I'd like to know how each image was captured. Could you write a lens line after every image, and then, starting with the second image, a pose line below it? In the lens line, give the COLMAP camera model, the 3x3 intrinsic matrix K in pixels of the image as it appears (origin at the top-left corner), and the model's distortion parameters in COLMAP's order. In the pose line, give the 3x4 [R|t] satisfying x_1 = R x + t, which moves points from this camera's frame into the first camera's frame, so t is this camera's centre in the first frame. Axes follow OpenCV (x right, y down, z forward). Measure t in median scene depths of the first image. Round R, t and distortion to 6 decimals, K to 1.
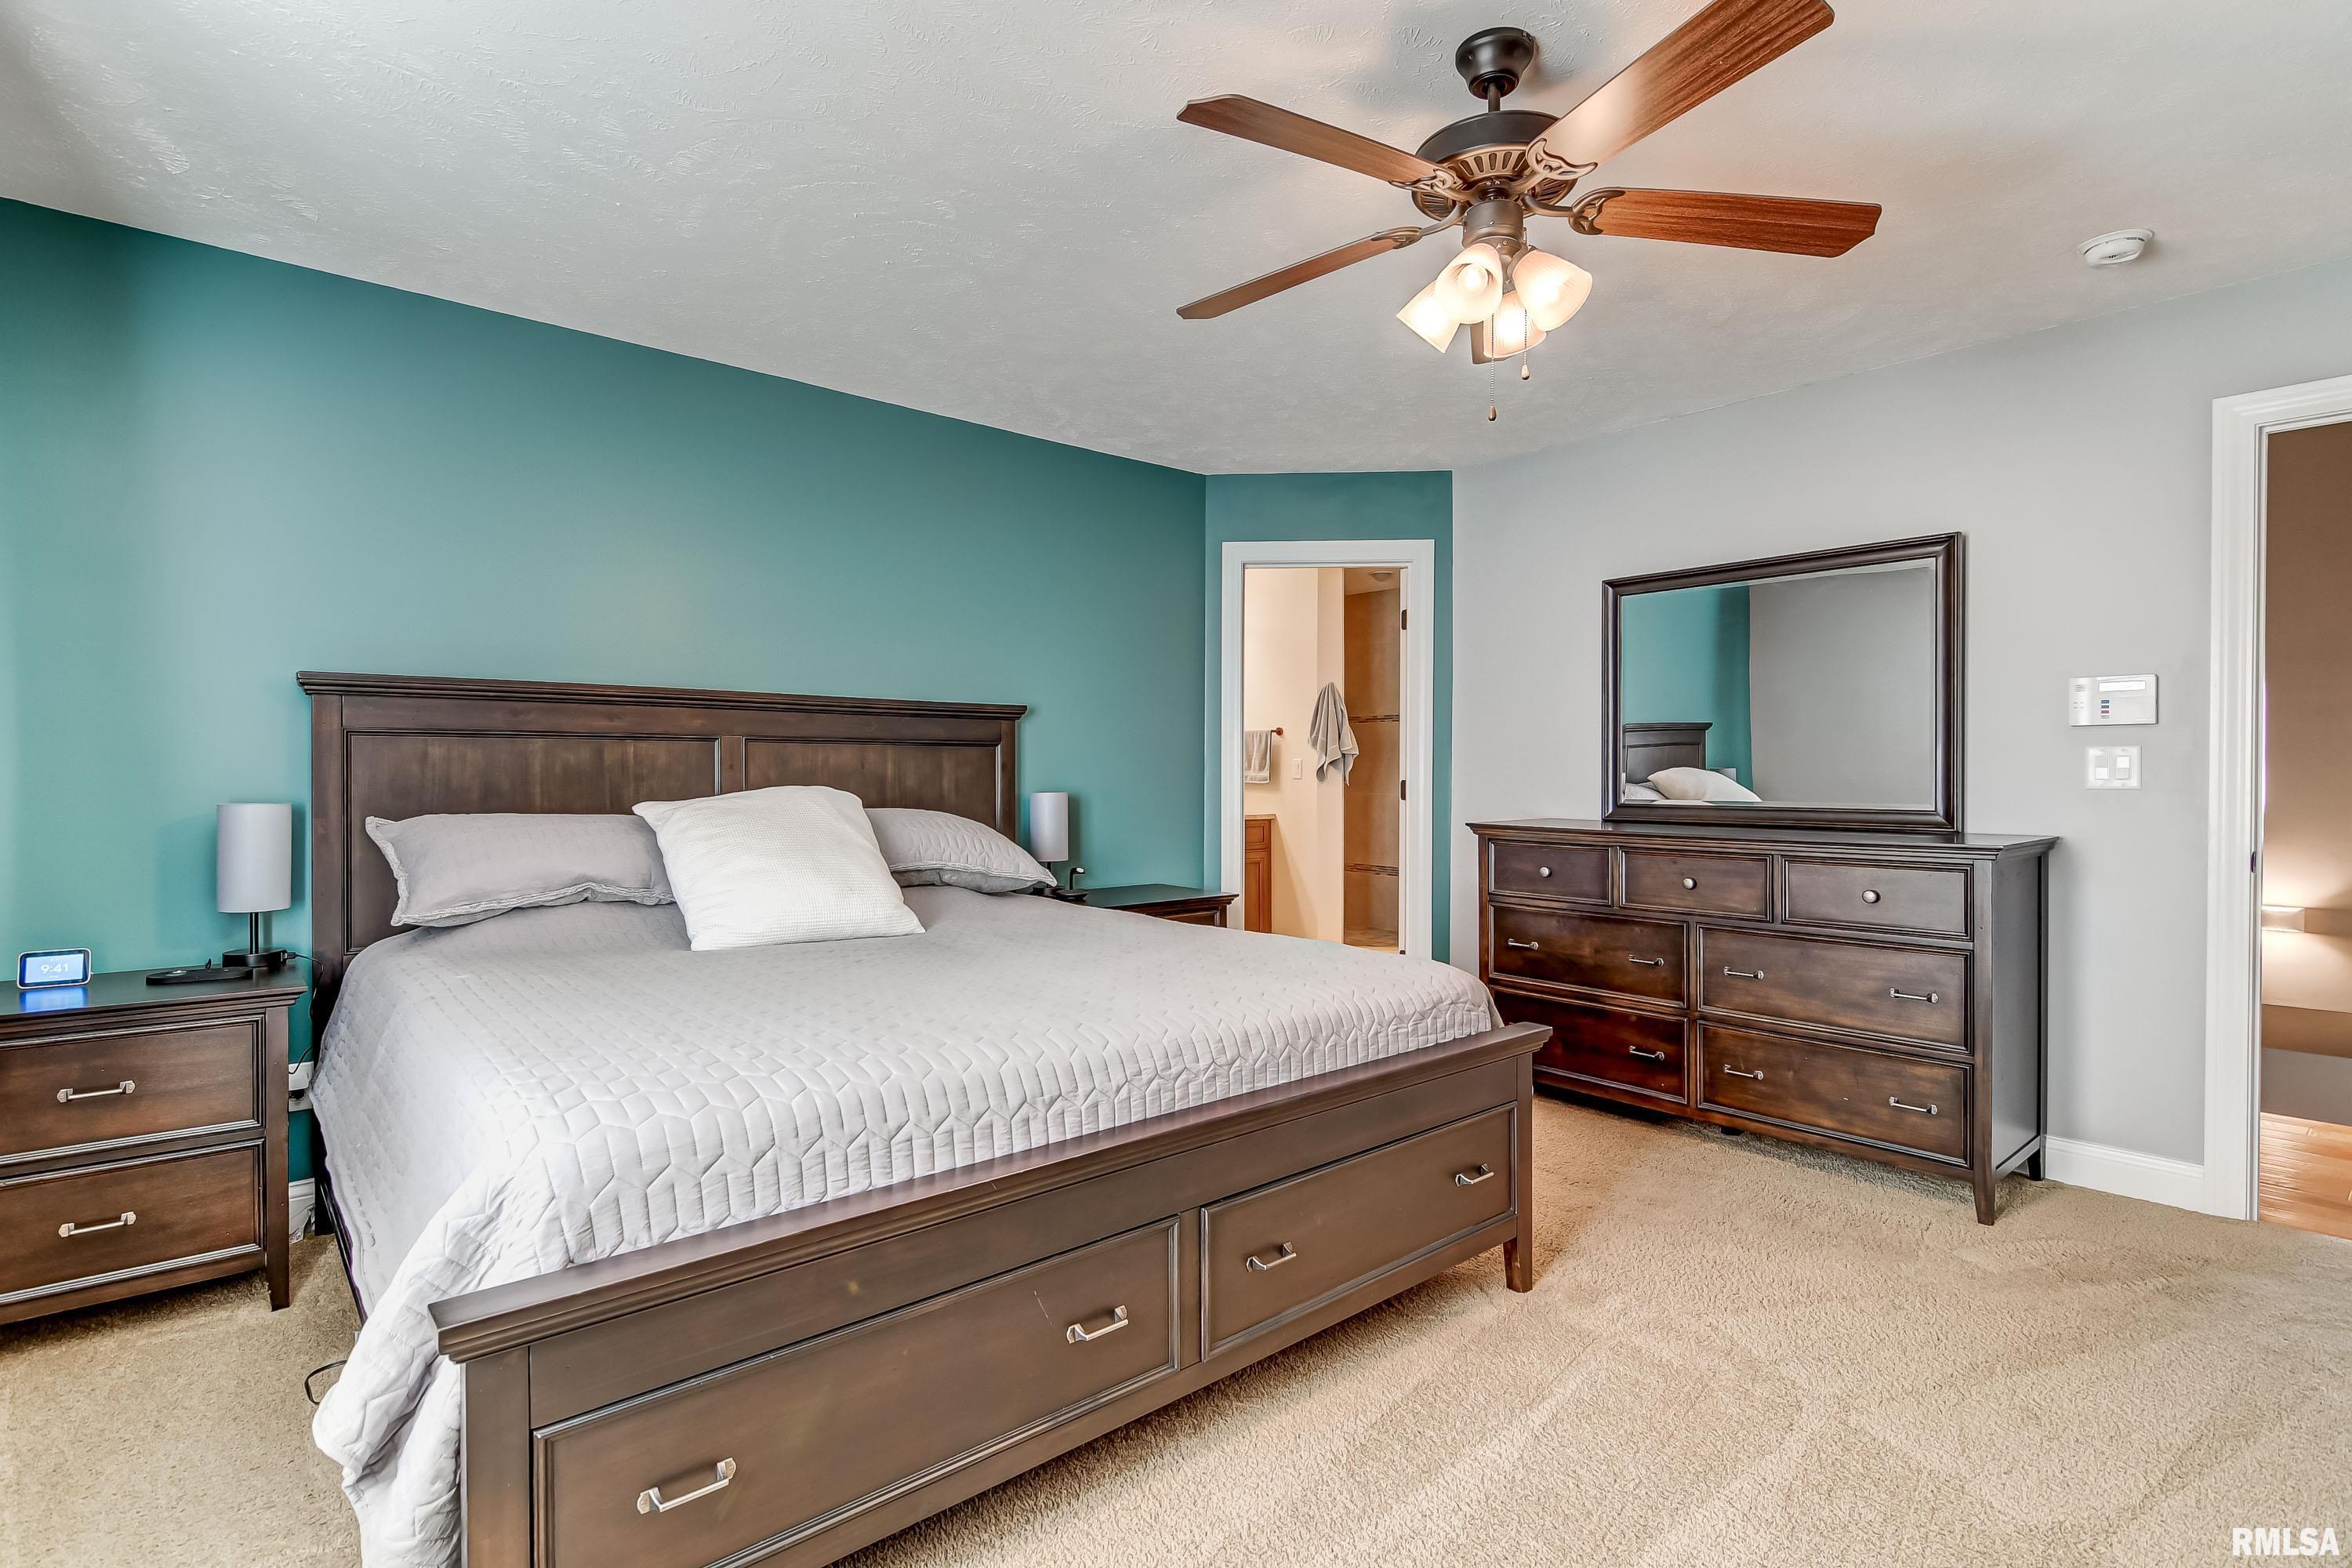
lens RADIAL K [[1131.7, 0, 1176.4], [0, 1131.7, 789.5], [0, 0, 1]] dist [0.008419, -0.008096]
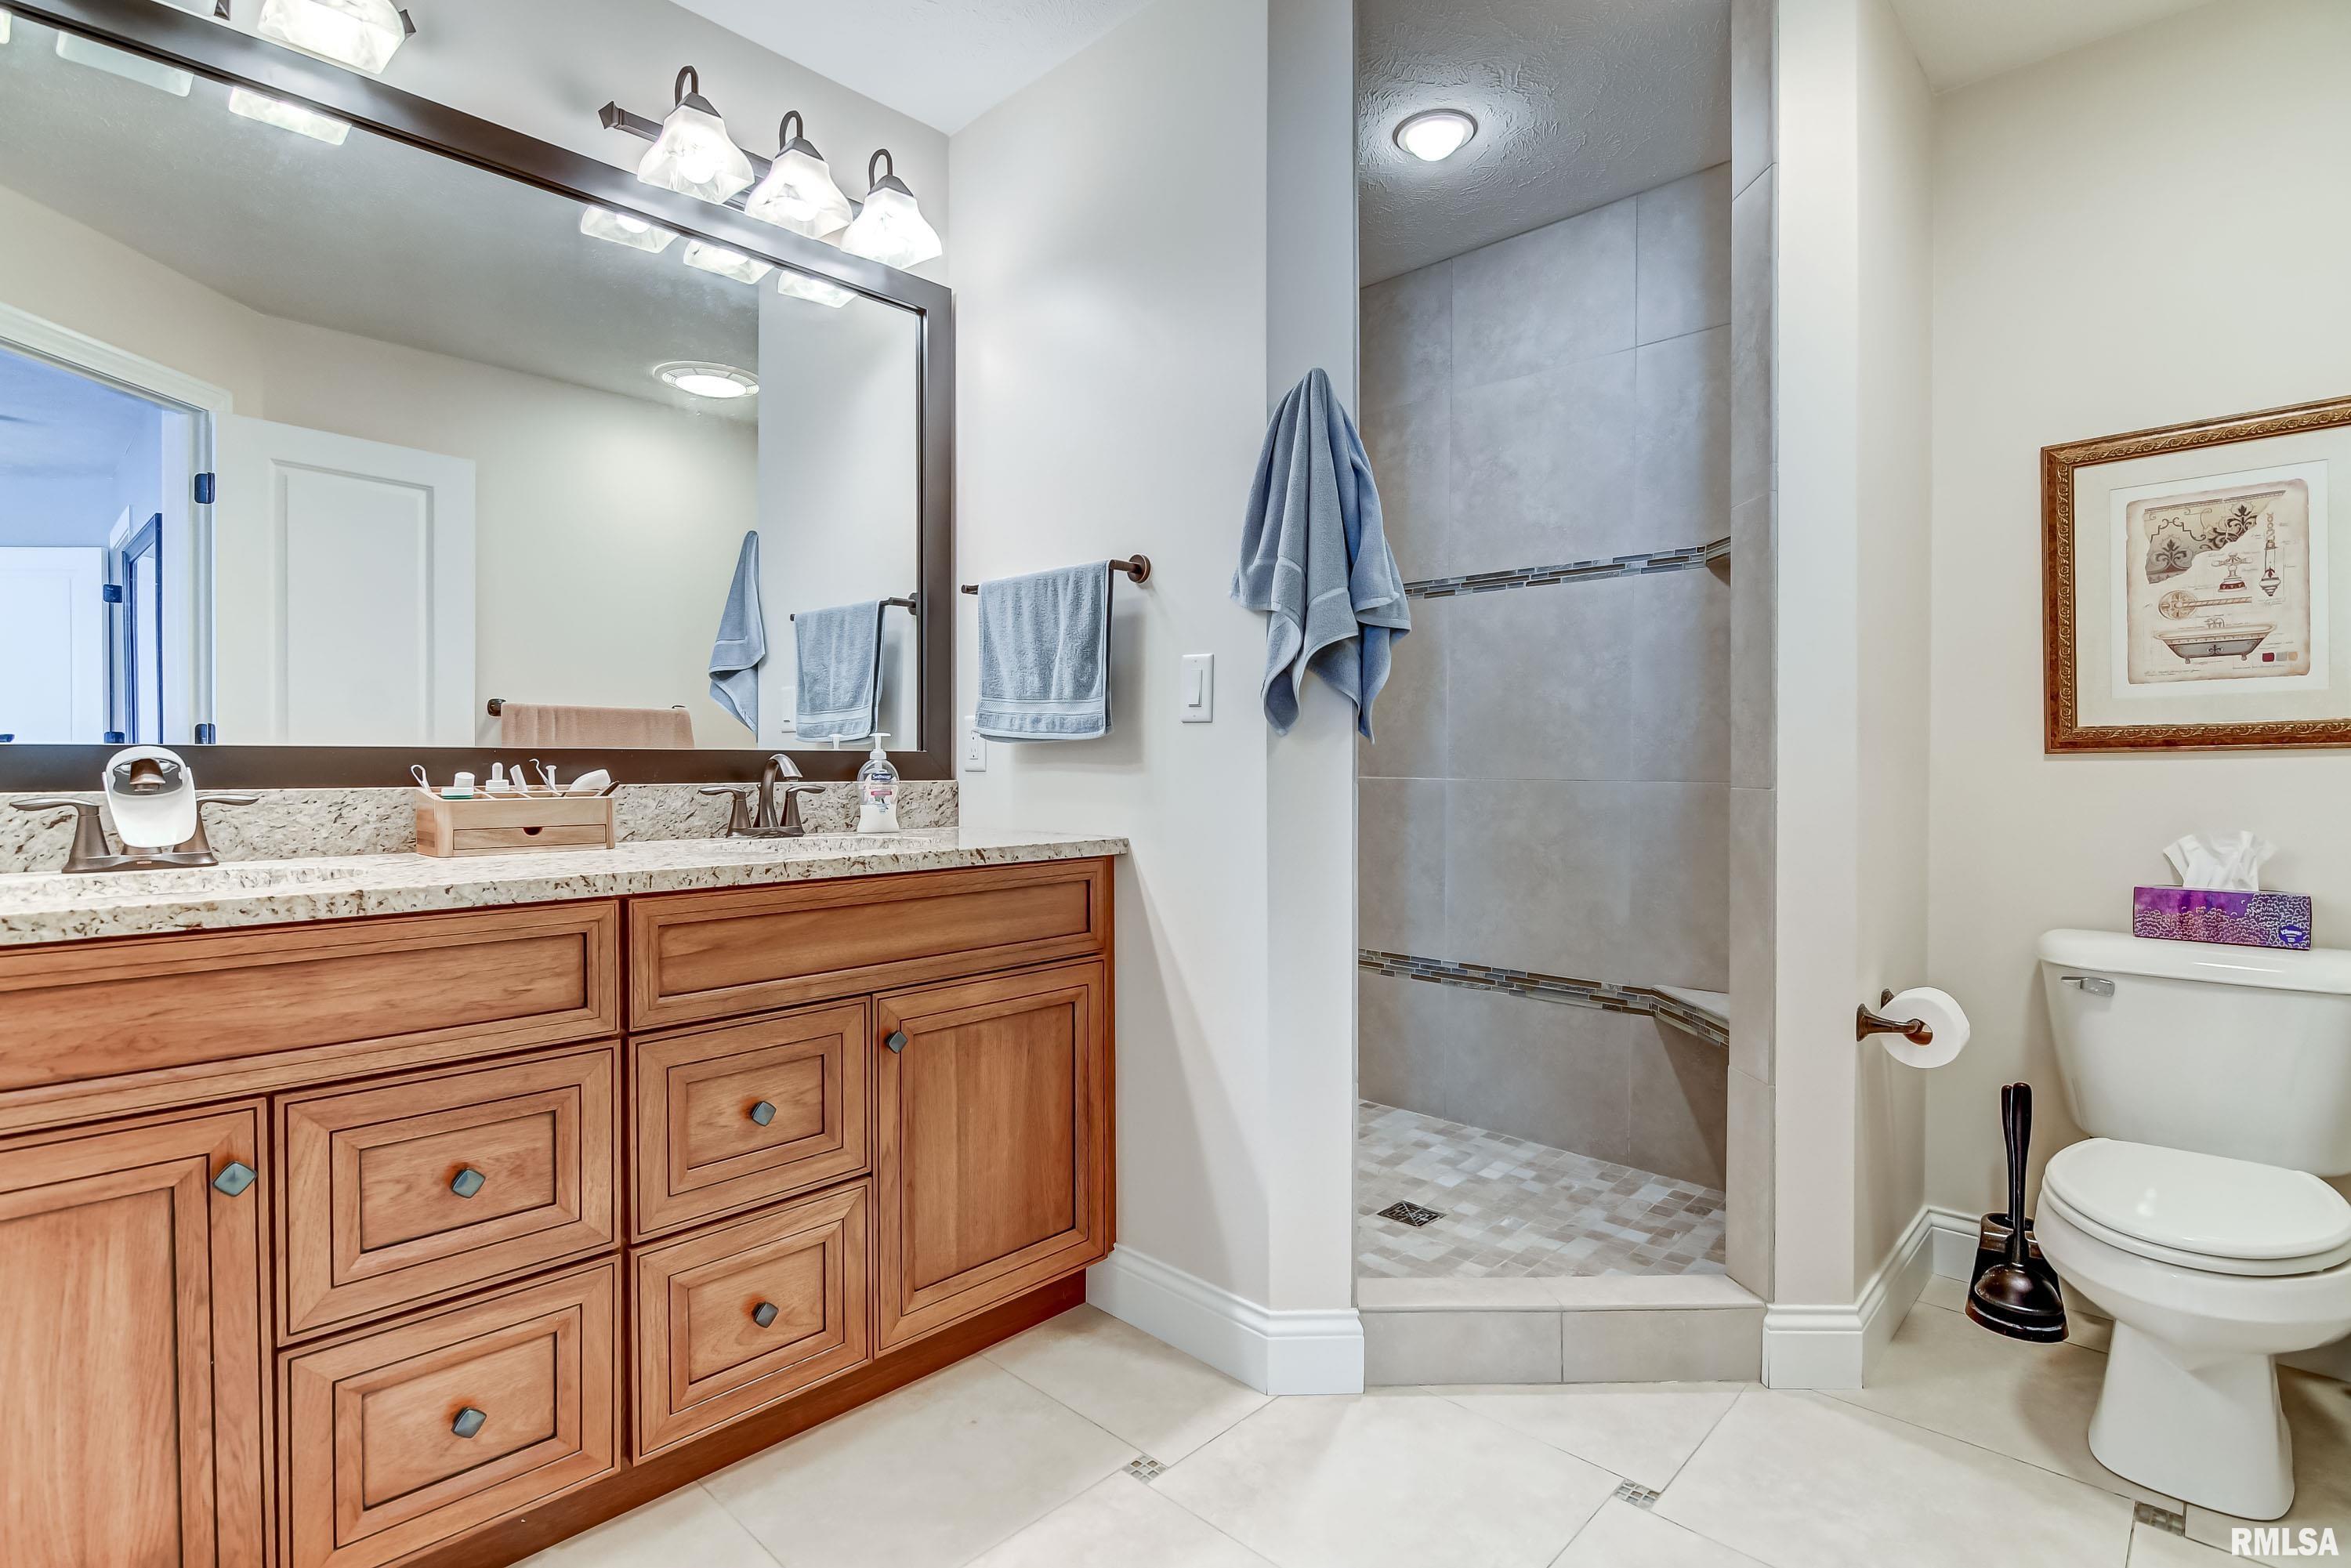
lens RADIAL K [[1078.0, 0, 1175.6], [0, 1078.0, 785.9], [0, 0, 1]] dist [0.000052, 0.000003]
pose [[0.996832, -0.001707, 0.079524, 0.079594], [0.001533, 0.999996, 0.002248, 0.006370], [-0.079527, -0.002119, 0.996830, 0.728189]]
